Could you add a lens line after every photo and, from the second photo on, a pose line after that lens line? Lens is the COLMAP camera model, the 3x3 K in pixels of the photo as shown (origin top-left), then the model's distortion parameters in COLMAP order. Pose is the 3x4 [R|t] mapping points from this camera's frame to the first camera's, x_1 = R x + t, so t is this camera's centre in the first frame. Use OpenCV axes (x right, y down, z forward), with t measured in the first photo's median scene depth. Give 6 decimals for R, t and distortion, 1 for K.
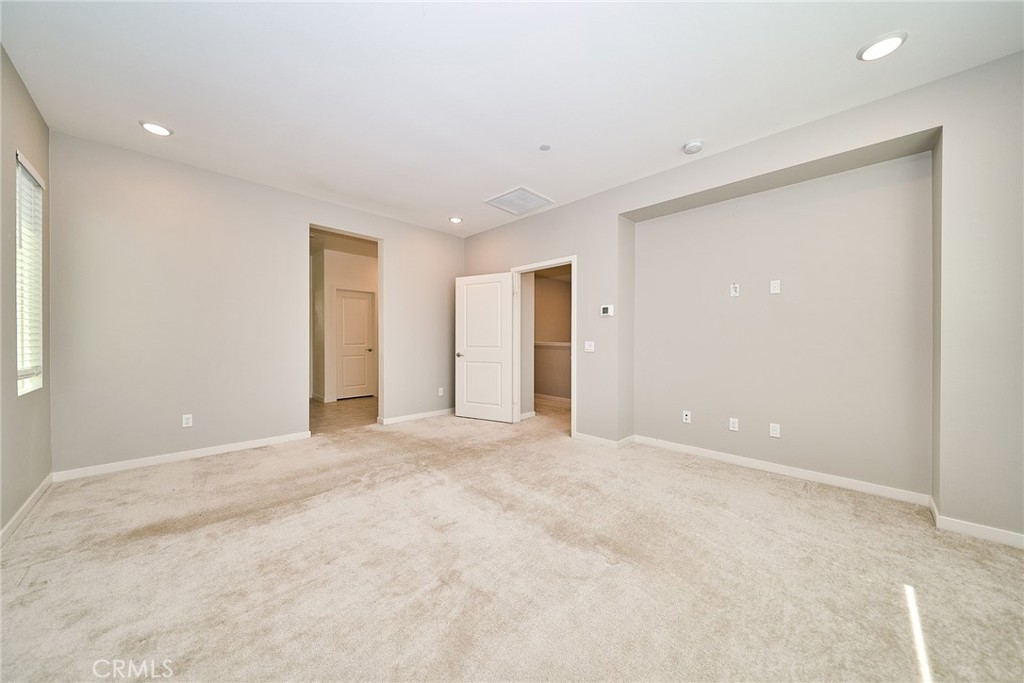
lens RADIAL K [[349.5, 0, 508.9], [0, 349.5, 340.9], [0, 0, 1]] dist [0.001526, -0.000666]
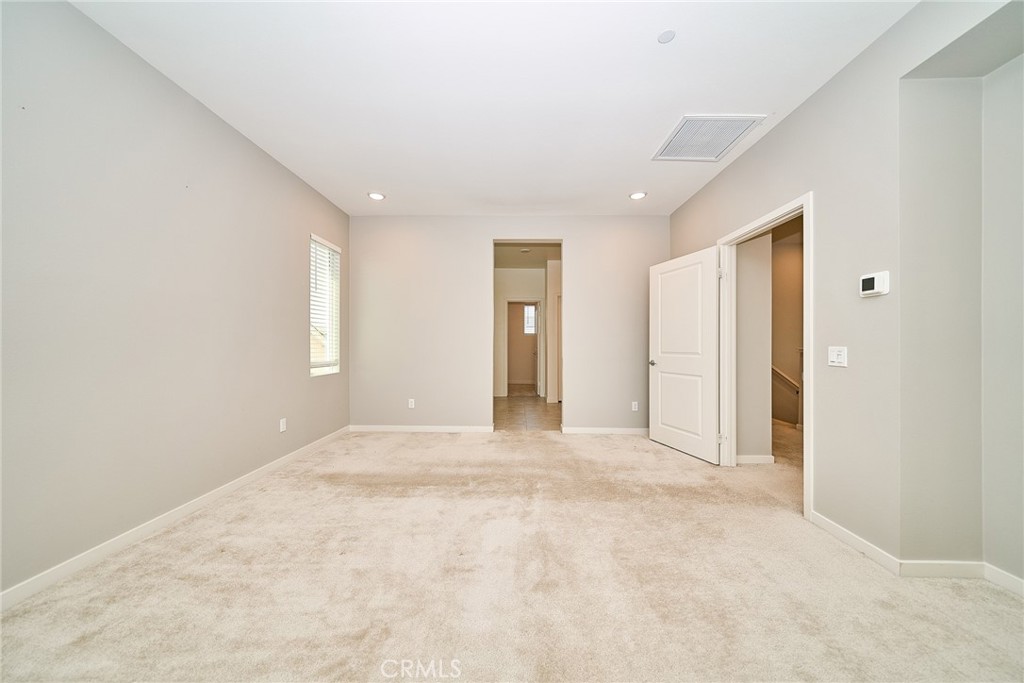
lens RADIAL K [[349.5, 0, 508.2], [0, 349.5, 341.5], [0, 0, 1]] dist [0.001526, -0.000666]
pose [[0.692950, -0.005851, -0.720961, 0.286260], [-0.002516, 0.999941, -0.010534, 0.000611], [0.720981, 0.009114, 0.692895, 0.293686]]
